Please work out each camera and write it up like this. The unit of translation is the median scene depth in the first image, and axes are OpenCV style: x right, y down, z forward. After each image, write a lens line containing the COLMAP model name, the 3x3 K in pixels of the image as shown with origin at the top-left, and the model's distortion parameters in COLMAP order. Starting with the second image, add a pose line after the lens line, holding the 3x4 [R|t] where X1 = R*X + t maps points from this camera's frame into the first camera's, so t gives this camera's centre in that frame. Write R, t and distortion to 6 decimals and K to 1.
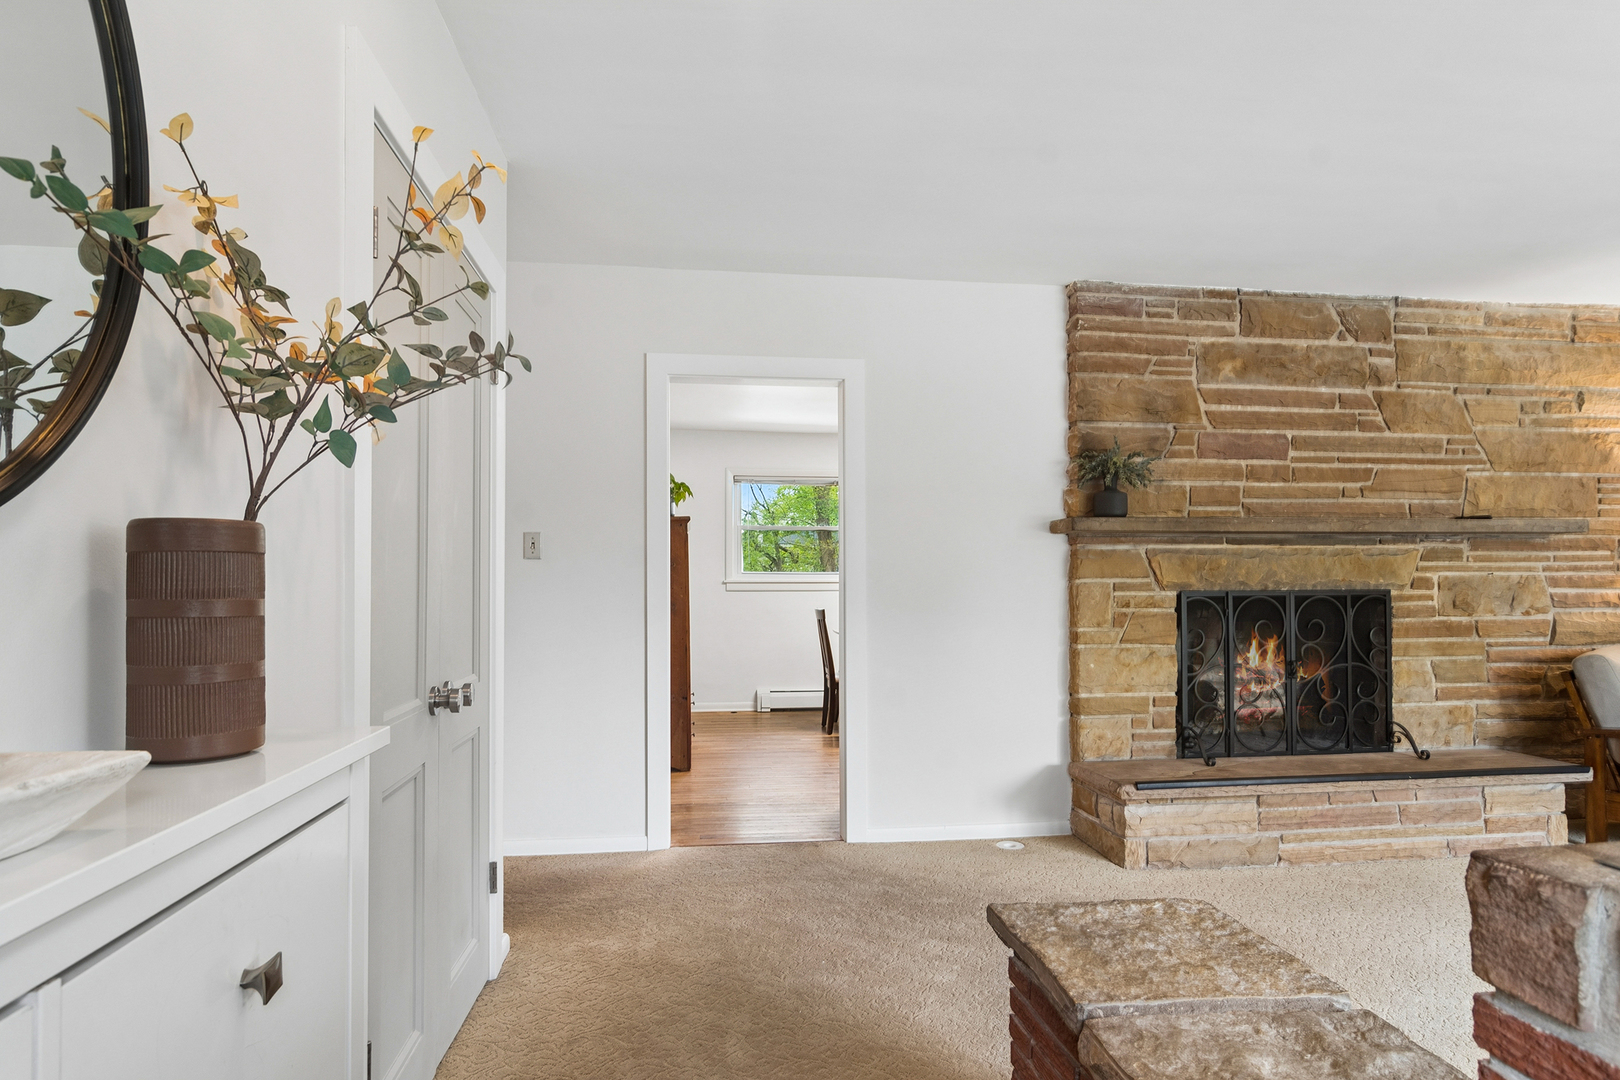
lens RADIAL K [[880.1, 0, 814.0], [0, 880.1, 570.6], [0, 0, 1]] dist [-0.002468, -0.000075]
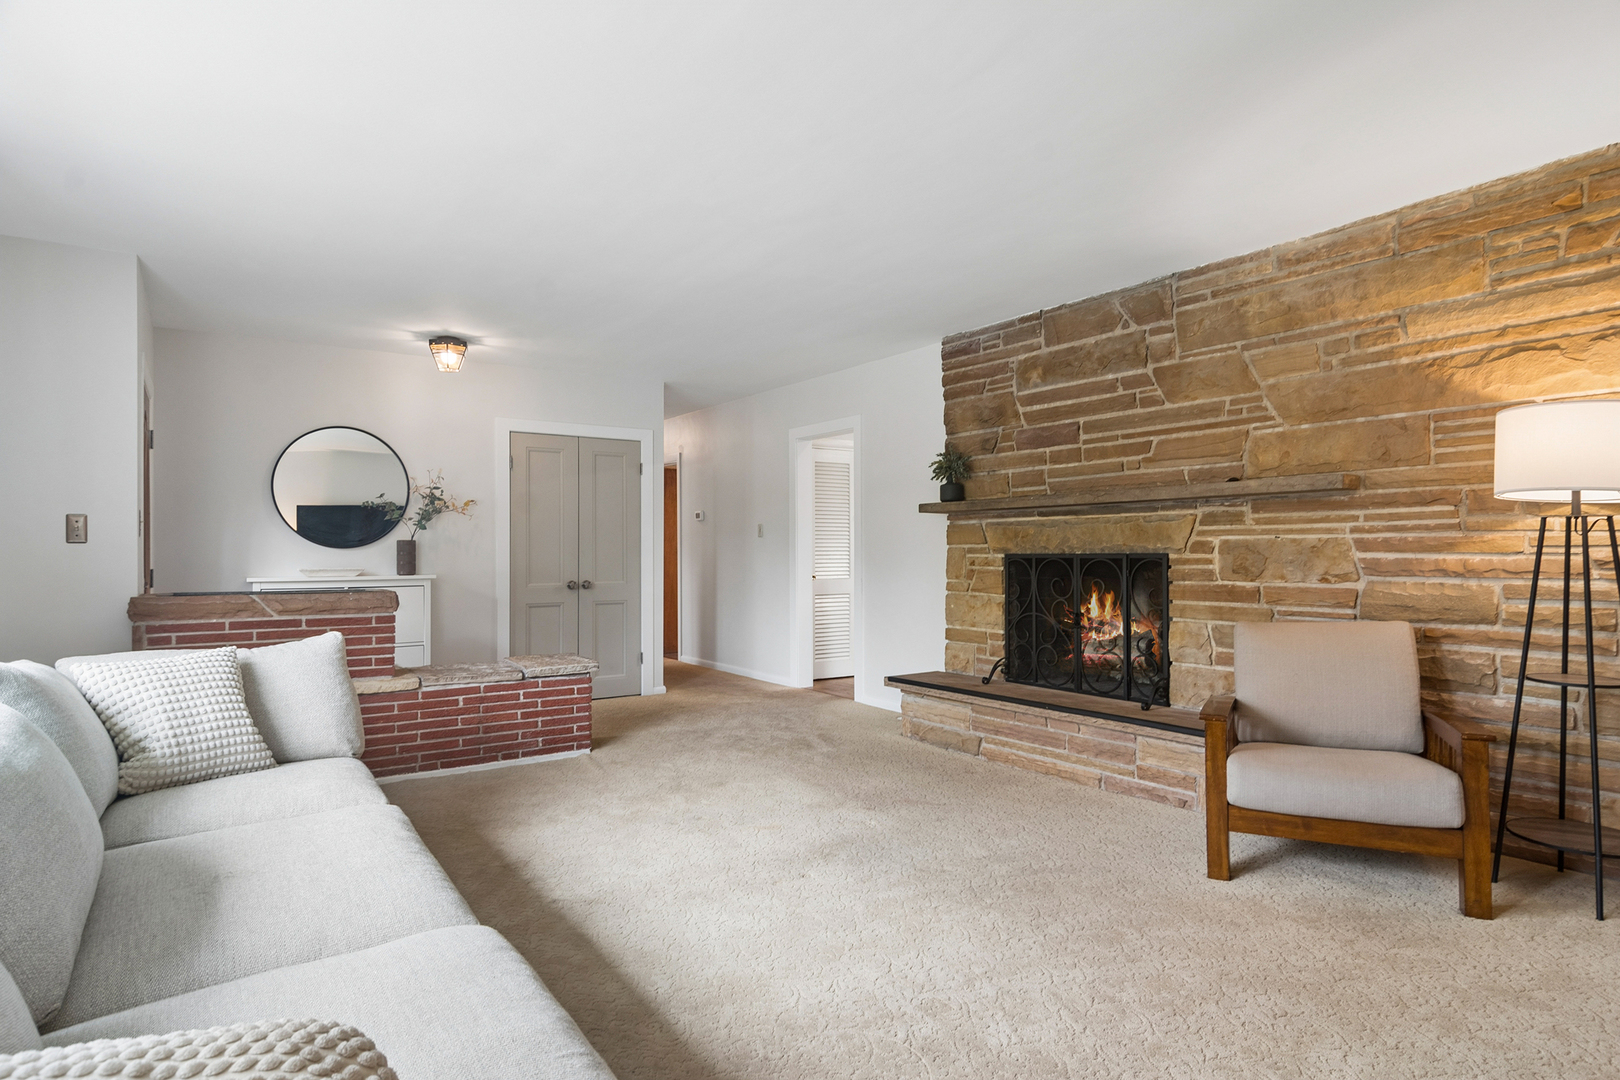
lens RADIAL K [[880.1, 0, 817.7], [0, 880.1, 542.0], [0, 0, 1]] dist [-0.002468, -0.000075]
pose [[0.469815, -0.008375, -0.882725, 1.395053], [0.014435, 0.999894, -0.001803, 0.003922], [0.882647, -0.011895, 0.469886, 0.132672]]
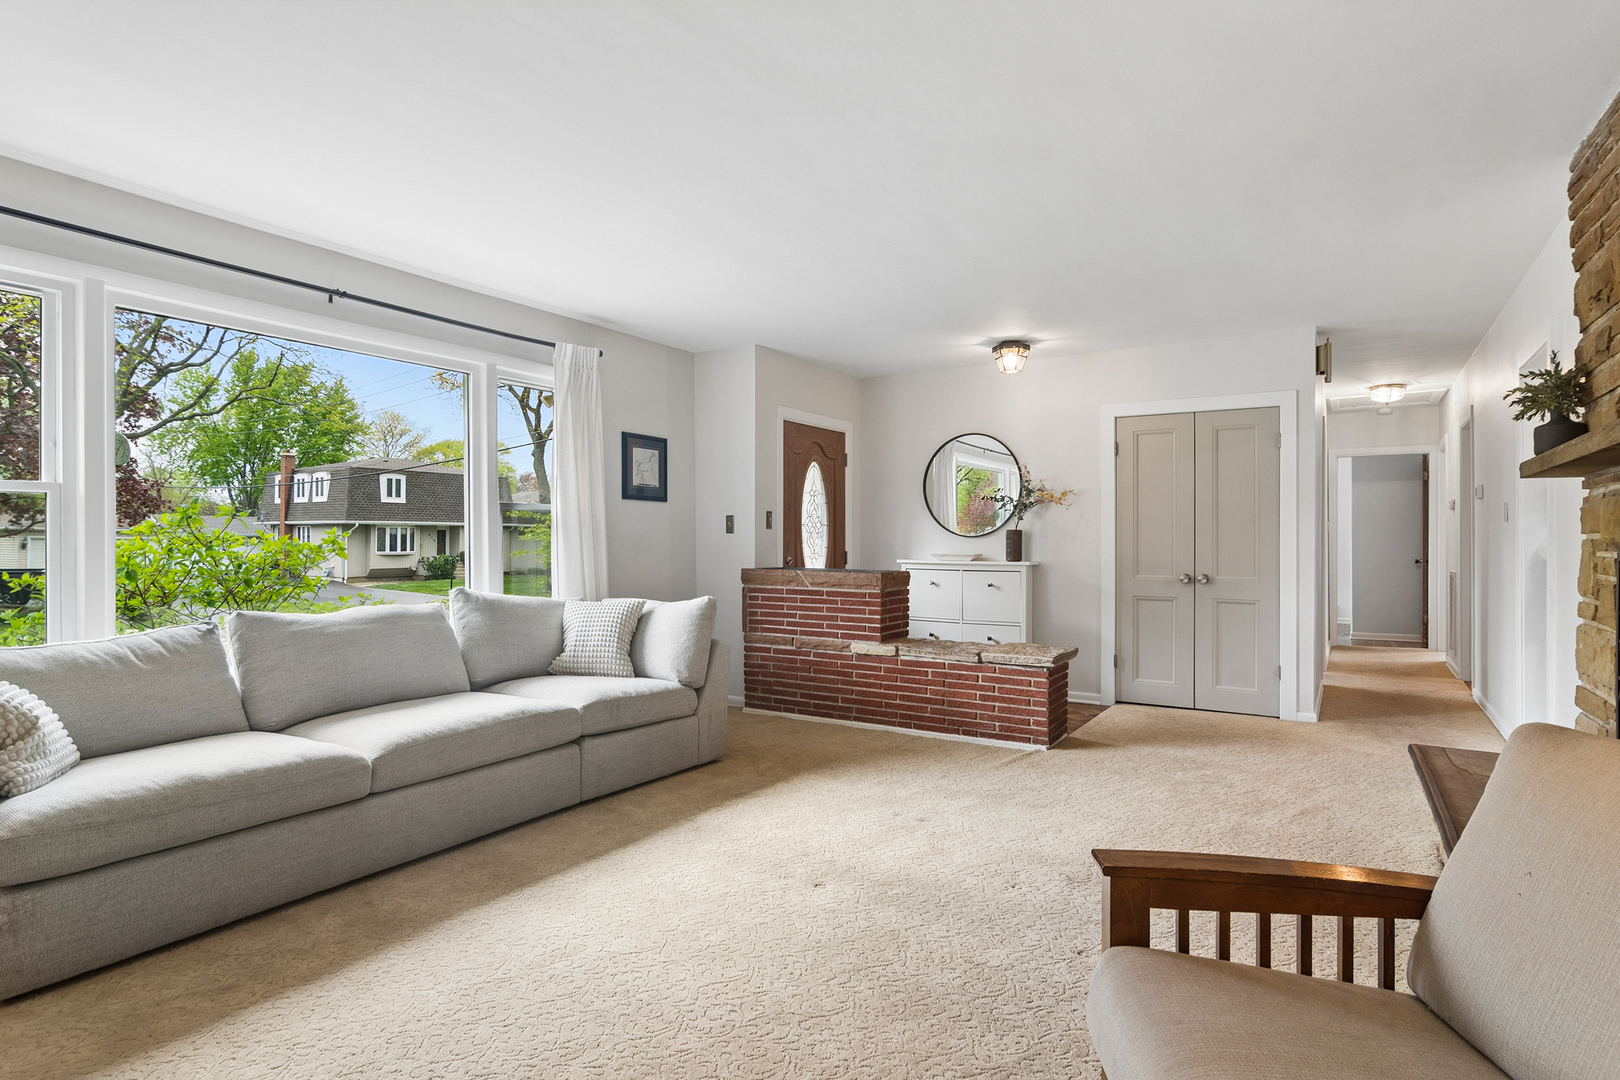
lens RADIAL K [[880.1, 0, 800.0], [0, 880.1, 543.2], [0, 0, 1]] dist [-0.002468, -0.000075]
pose [[-0.636086, 0.002376, -0.771615, 1.279662], [0.007806, 0.999964, -0.003356, 0.014704], [0.771579, -0.008158, -0.636081, 0.919124]]
